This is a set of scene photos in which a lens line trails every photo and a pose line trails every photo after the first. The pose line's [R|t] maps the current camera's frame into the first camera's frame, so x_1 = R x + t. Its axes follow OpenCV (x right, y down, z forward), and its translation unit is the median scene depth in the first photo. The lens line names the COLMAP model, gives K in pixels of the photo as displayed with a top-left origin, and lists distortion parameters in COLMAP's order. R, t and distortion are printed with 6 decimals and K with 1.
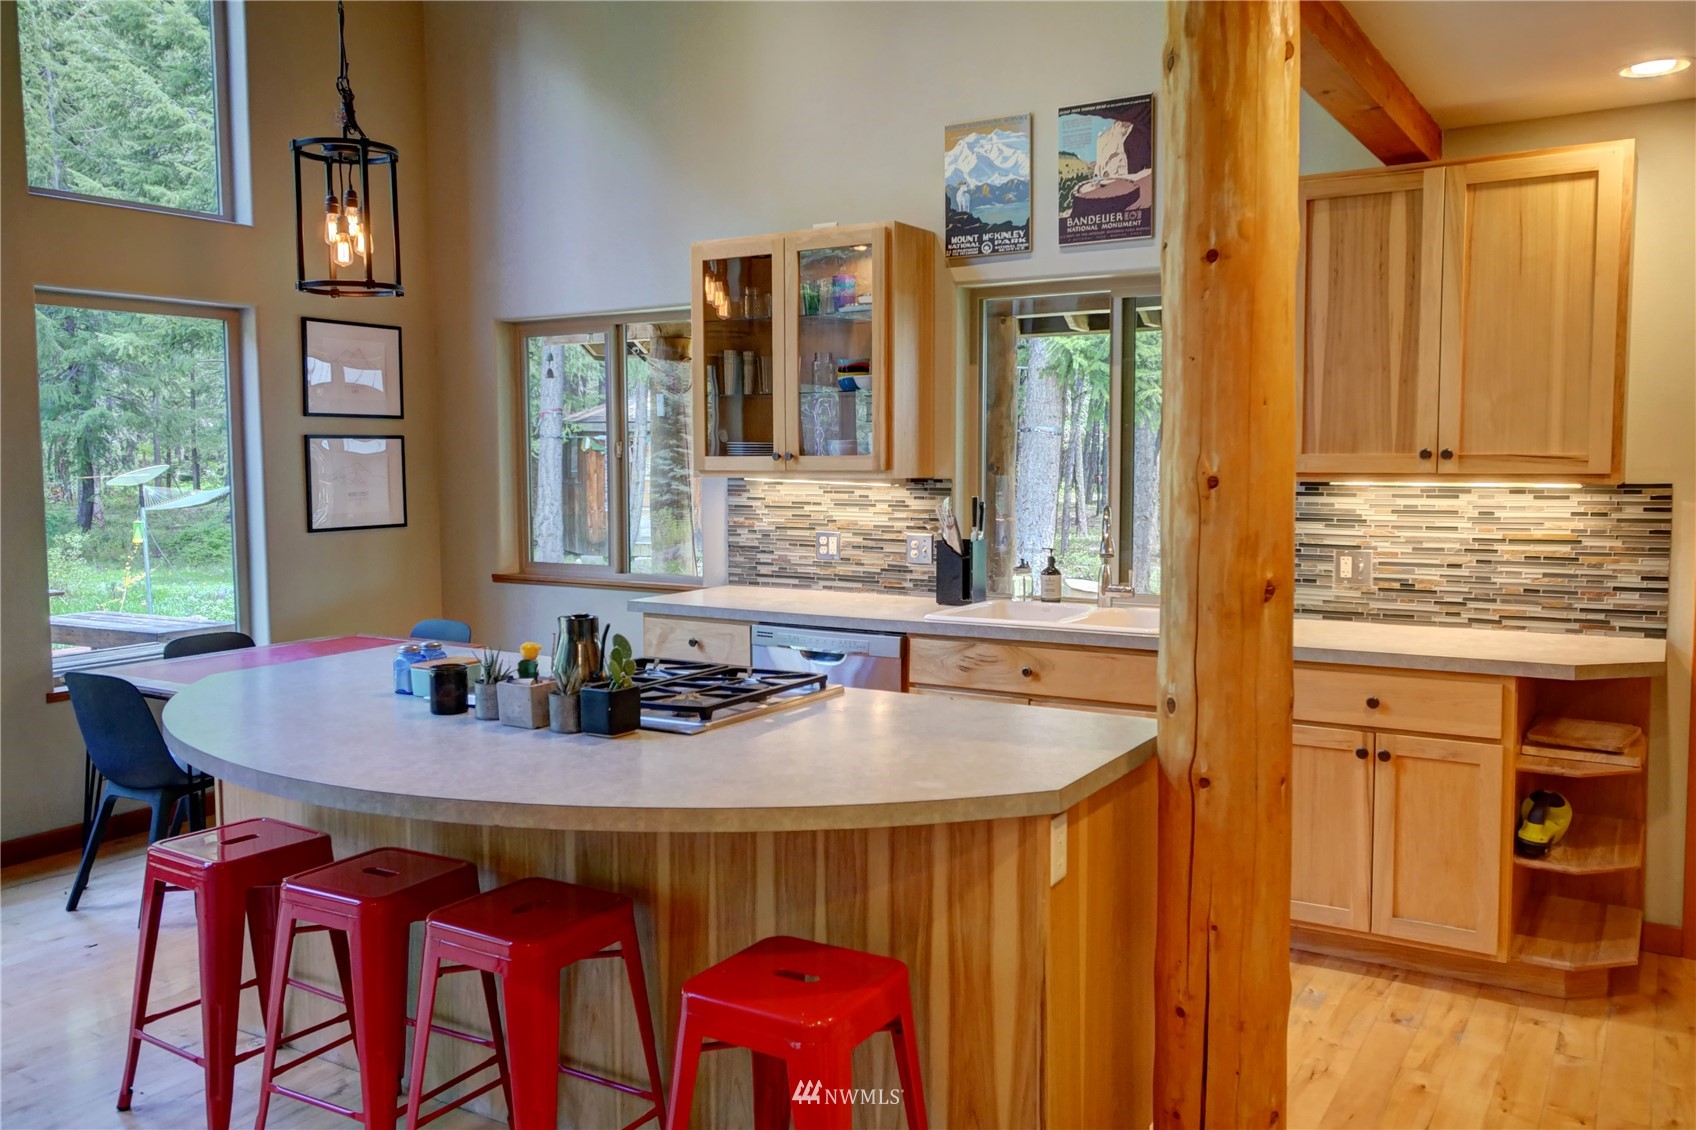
lens RADIAL K [[1348.9, 0, 855.1], [0, 1348.9, 557.2], [0, 0, 1]] dist [0.010612, 0.004855]
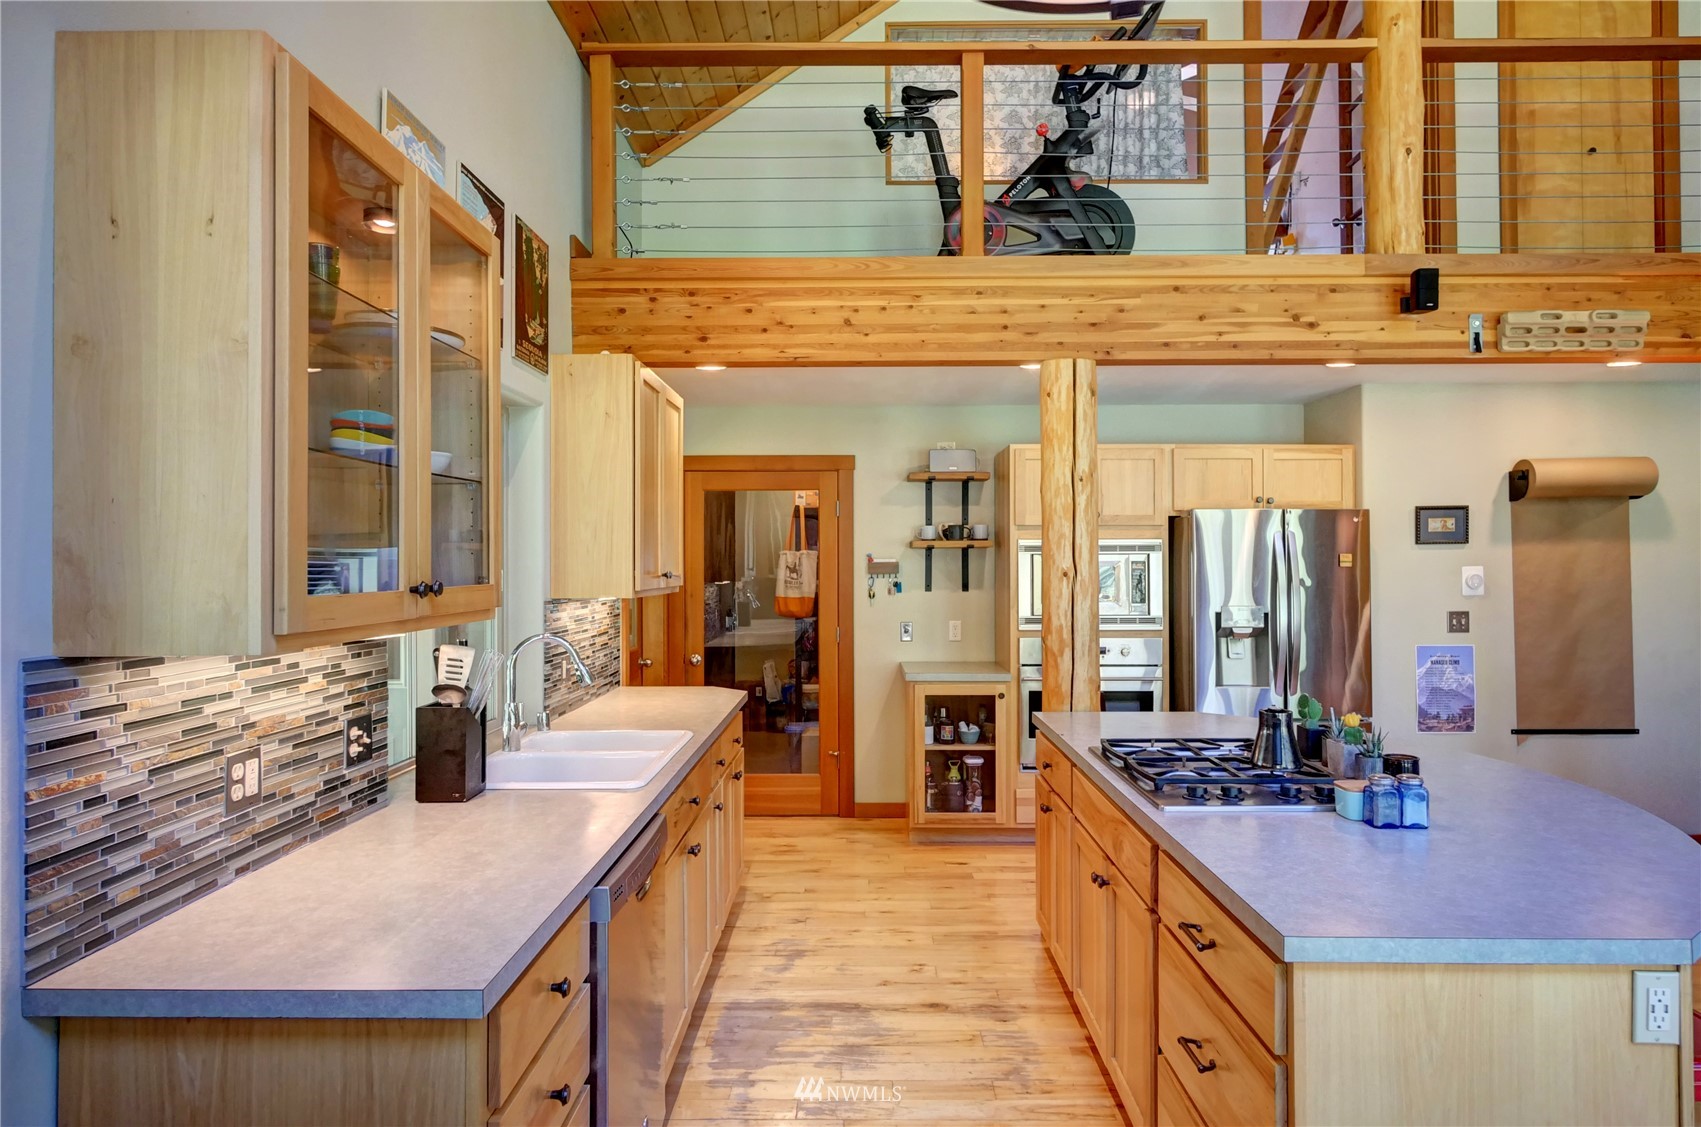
lens RADIAL K [[993.0, 0, 856.2], [0, 993.0, 551.2], [0, 0, 1]] dist [0.000514, -0.000020]
pose [[-0.512464, 0.018159, 0.858517, -0.471036], [0.075525, 0.996855, 0.023998, -0.088224], [-0.855381, 0.077138, -0.512224, 1.078740]]
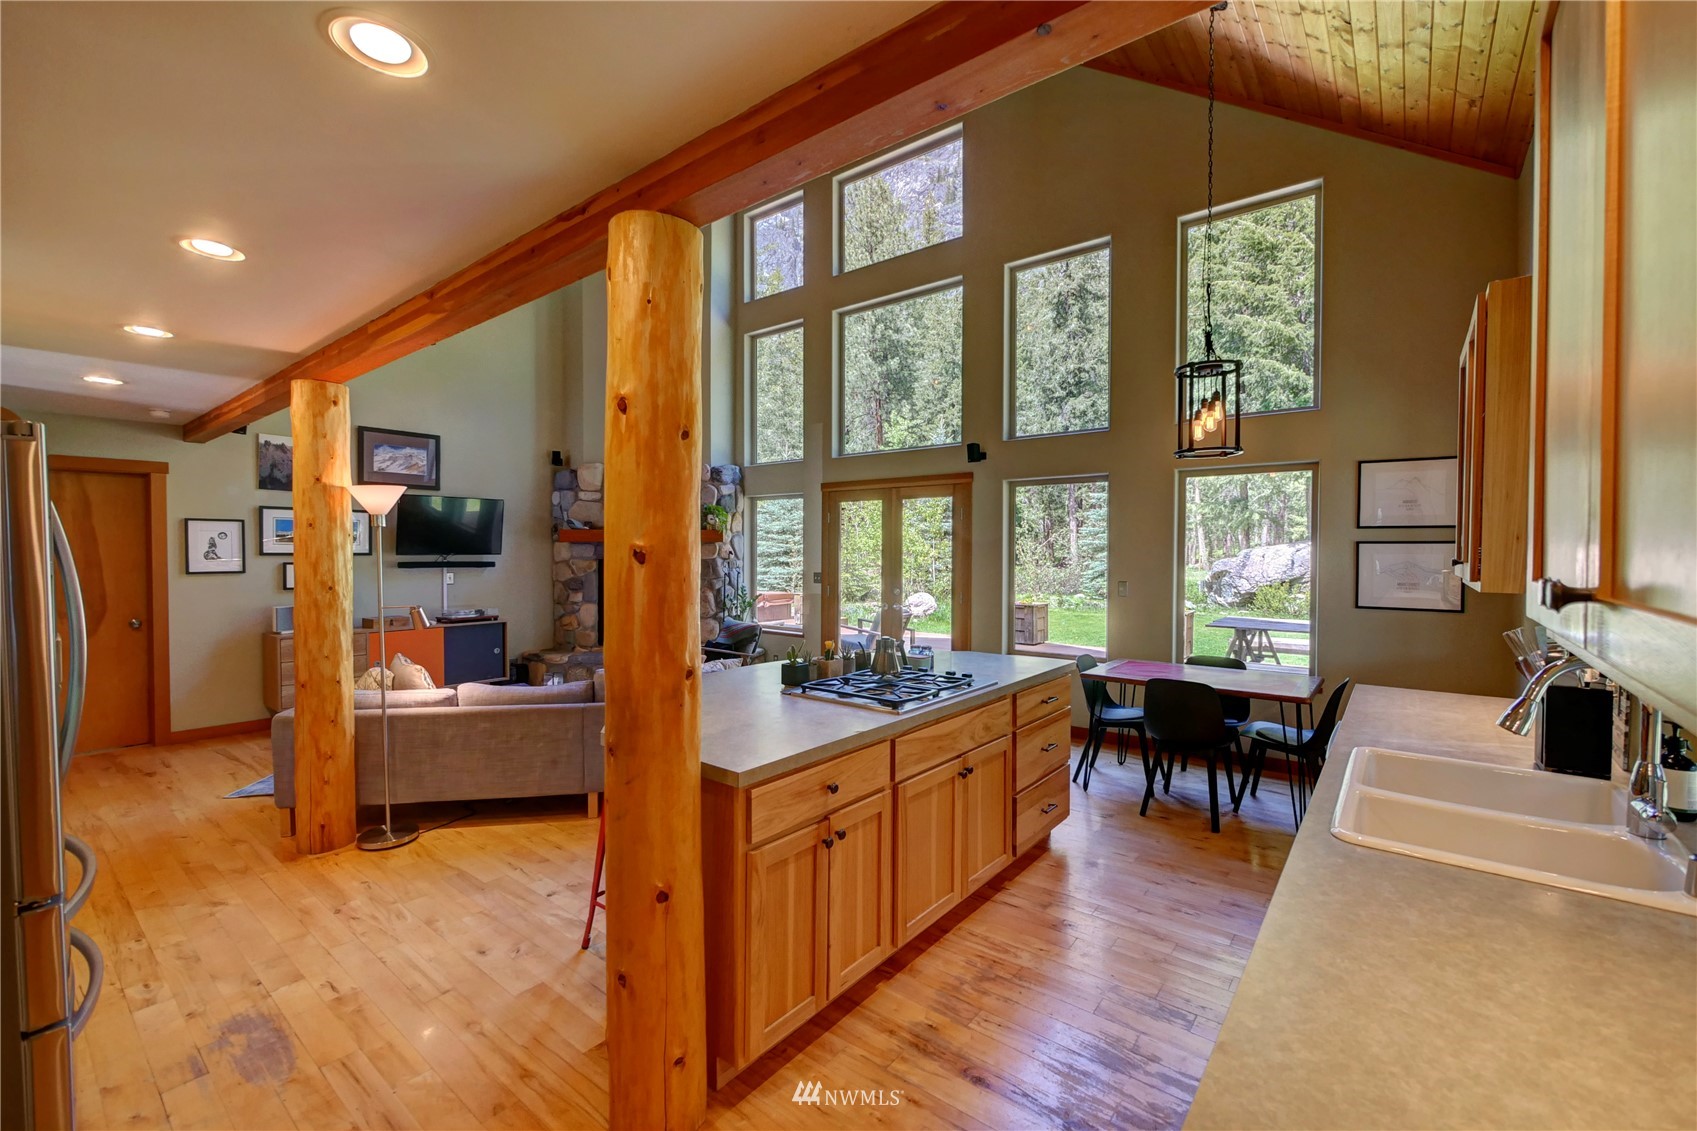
lens RADIAL K [[703.1, 0, 853.3], [0, 703.1, 561.1], [0, 0, 1]] dist [-0.001652, -0.000558]
pose [[-0.123328, 0.022249, -0.992117, 0.492786], [-0.081478, 0.996146, 0.032467, -0.059203], [0.989015, 0.084840, -0.121040, 0.661503]]
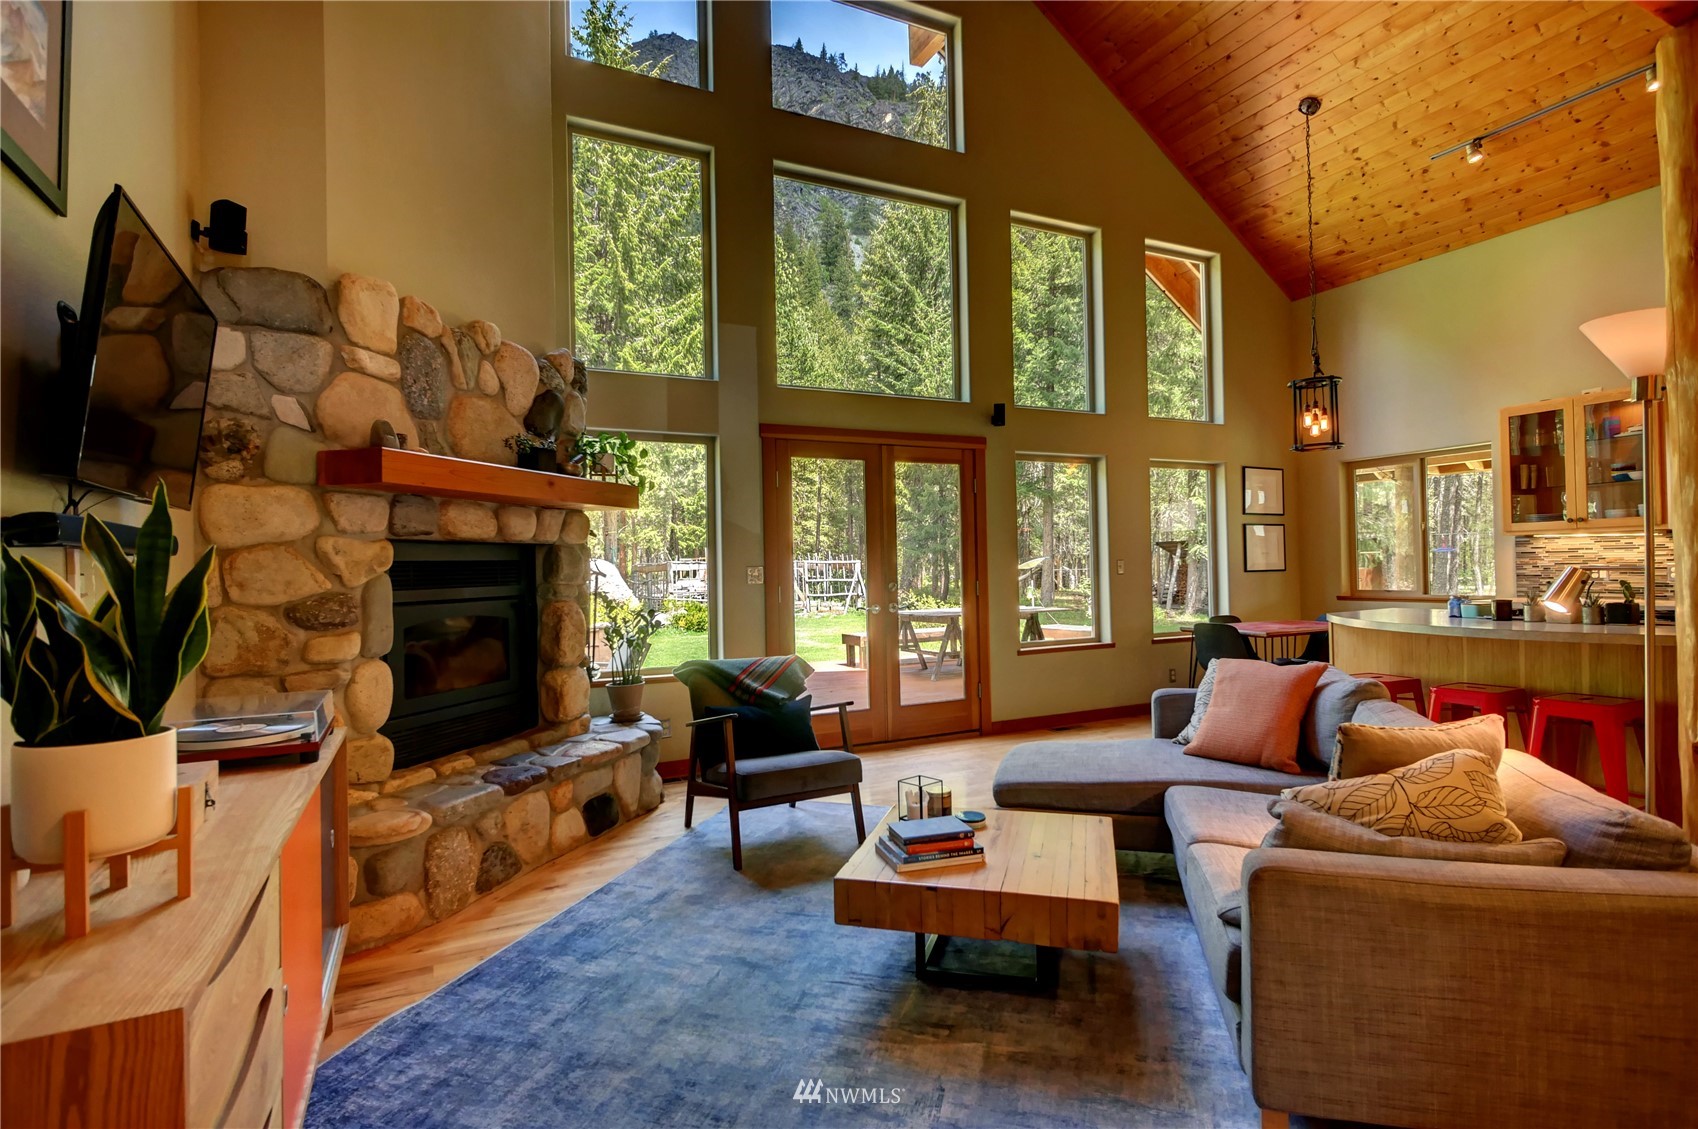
lens RADIAL K [[840.1, 0, 849.7], [0, 840.1, 558.6], [0, 0, 1]] dist [-0.003369, -0.000898]
pose [[0.845690, -0.017867, -0.533375, -0.281146], [-0.027479, 0.996656, -0.076954, 0.088922], [0.532967, 0.079736, 0.842371, -0.443124]]
